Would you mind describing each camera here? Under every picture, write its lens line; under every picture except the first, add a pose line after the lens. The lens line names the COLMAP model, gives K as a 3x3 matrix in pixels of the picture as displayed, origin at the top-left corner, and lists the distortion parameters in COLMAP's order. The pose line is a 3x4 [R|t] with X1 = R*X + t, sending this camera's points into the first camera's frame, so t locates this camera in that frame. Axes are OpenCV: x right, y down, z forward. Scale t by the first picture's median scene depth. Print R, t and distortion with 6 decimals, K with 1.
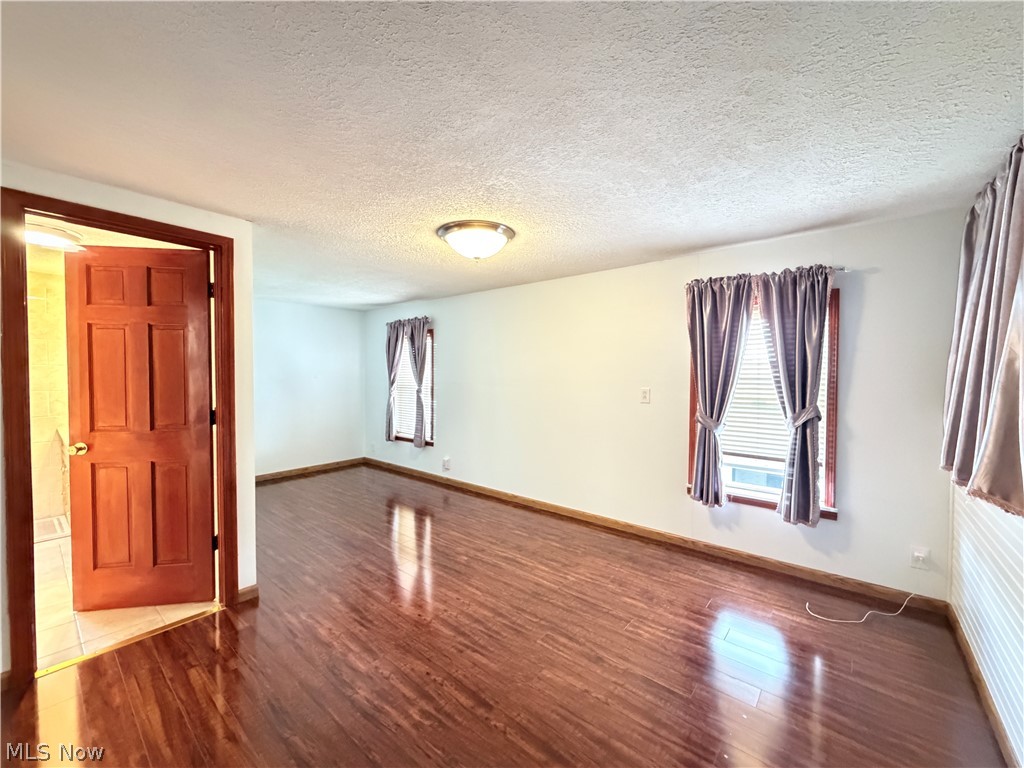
lens RADIAL K [[408.3, 0, 505.7], [0, 408.3, 384.9], [0, 0, 1]] dist [-0.001006, 0.000411]
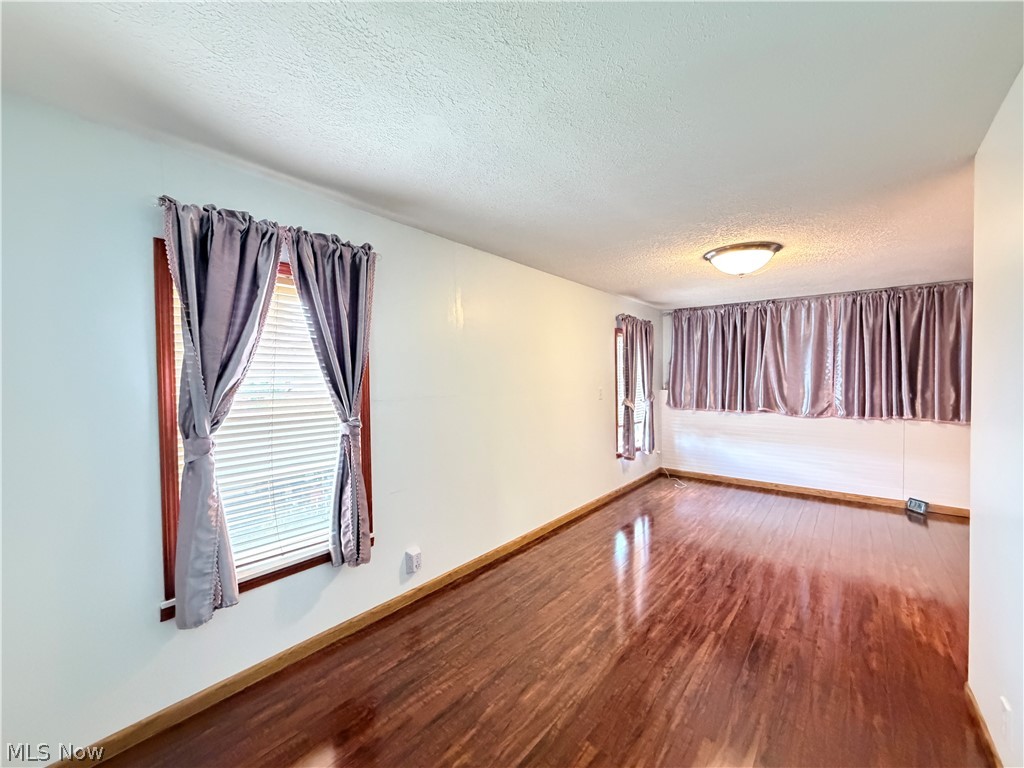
lens RADIAL K [[408.3, 0, 512.6], [0, 408.3, 381.6], [0, 0, 1]] dist [-0.001006, 0.000411]
pose [[-0.010082, -0.017162, 0.999802, -1.056963], [0.032604, 0.999315, 0.017483, -0.048642], [-0.999418, 0.032774, -0.009515, 1.448162]]
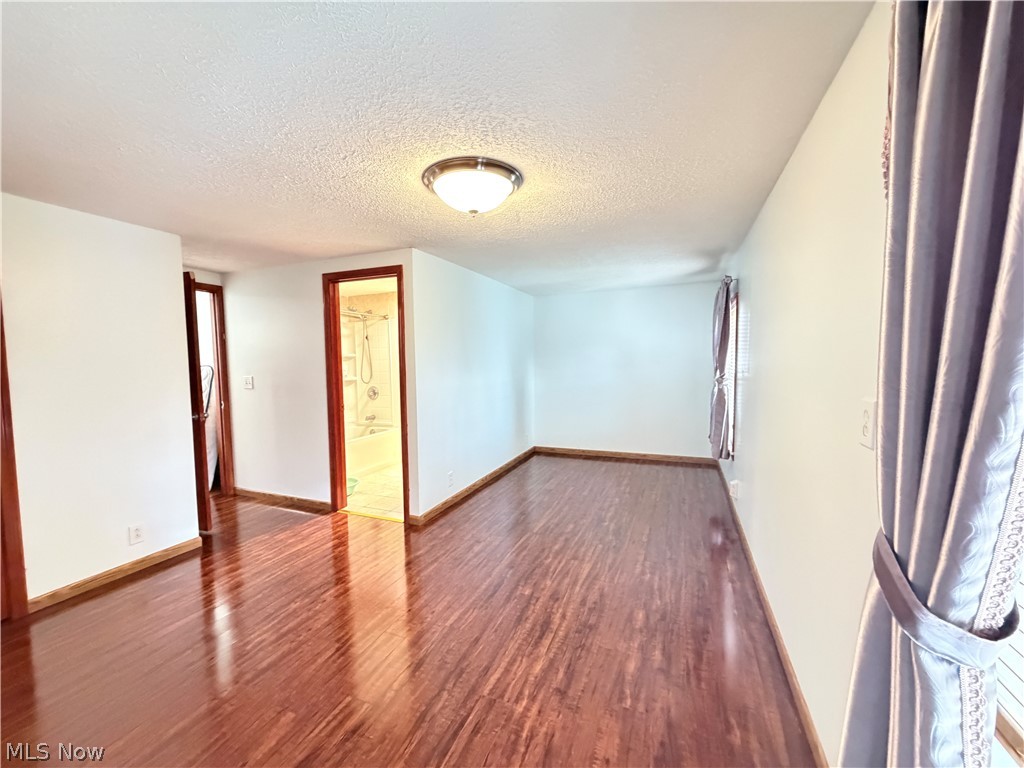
lens RADIAL K [[408.3, 0, 513.3], [0, 408.3, 385.0], [0, 0, 1]] dist [-0.001006, 0.000411]
pose [[0.308557, 0.051446, -0.949813, 0.620036], [-0.011515, 0.998665, 0.050351, -0.017694], [0.951136, -0.004599, 0.308738, 0.725284]]
